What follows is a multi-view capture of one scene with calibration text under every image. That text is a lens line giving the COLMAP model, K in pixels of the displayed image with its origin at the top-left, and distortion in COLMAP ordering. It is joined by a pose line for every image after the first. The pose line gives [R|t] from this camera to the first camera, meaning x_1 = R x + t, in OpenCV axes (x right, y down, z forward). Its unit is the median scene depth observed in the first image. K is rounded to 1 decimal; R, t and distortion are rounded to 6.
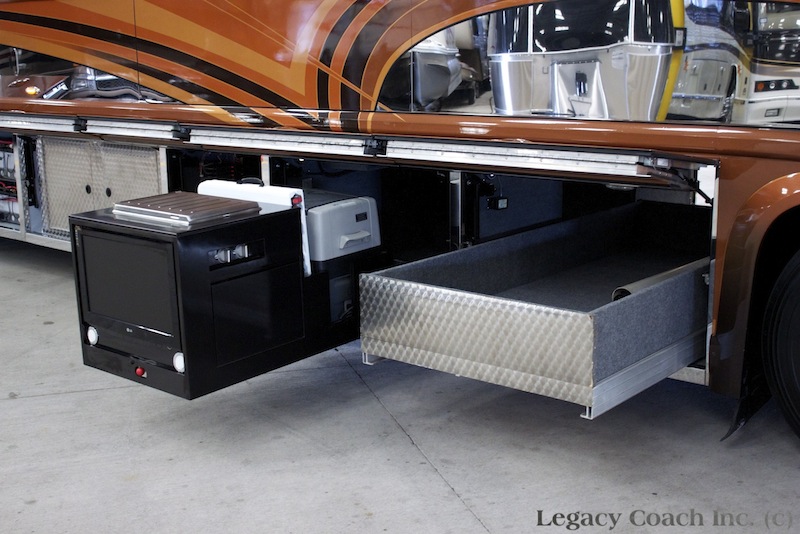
lens RADIAL K [[1032.5, 0, 385.1], [0, 1032.5, 264.5], [0, 0, 1]] dist [-0.039492, -0.013571]
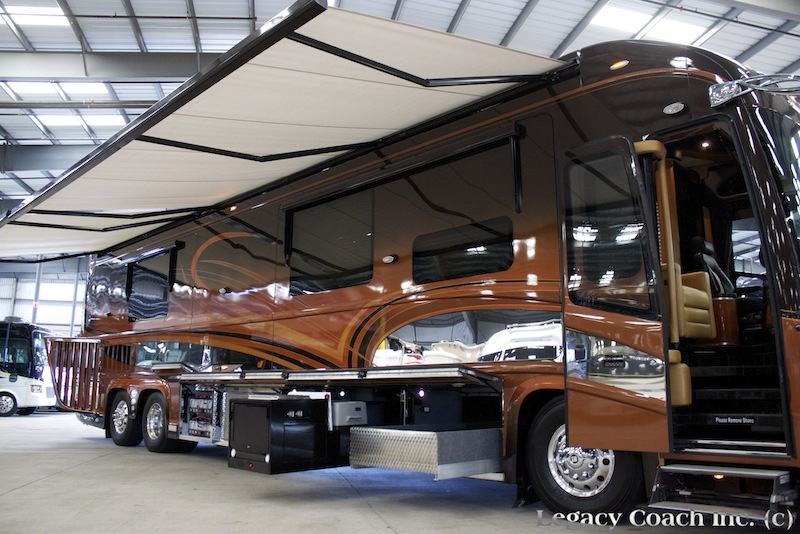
lens RADIAL K [[664.6, 0, 400.0], [0, 664.6, 267.0], [0, 0, 1]] dist [-0.175292, 0.162781]
pose [[0.996098, 0.013276, -0.087254, 0.178353], [-0.047072, 0.916192, -0.397966, 0.223080], [0.074658, 0.400520, 0.913241, -0.387906]]
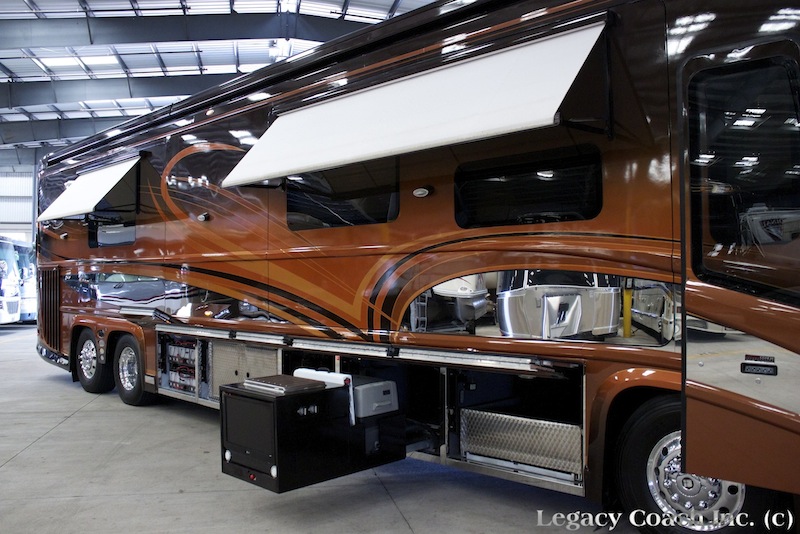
lens RADIAL K [[708.7, 0, 400.0], [0, 708.7, 267.0], [0, 0, 1]] dist [-0.173073, 0.175811]
pose [[0.997392, 0.013425, -0.070910, 0.076243], [-0.029540, 0.972410, -0.231399, 0.020599], [0.065847, 0.232890, 0.970271, -0.172825]]
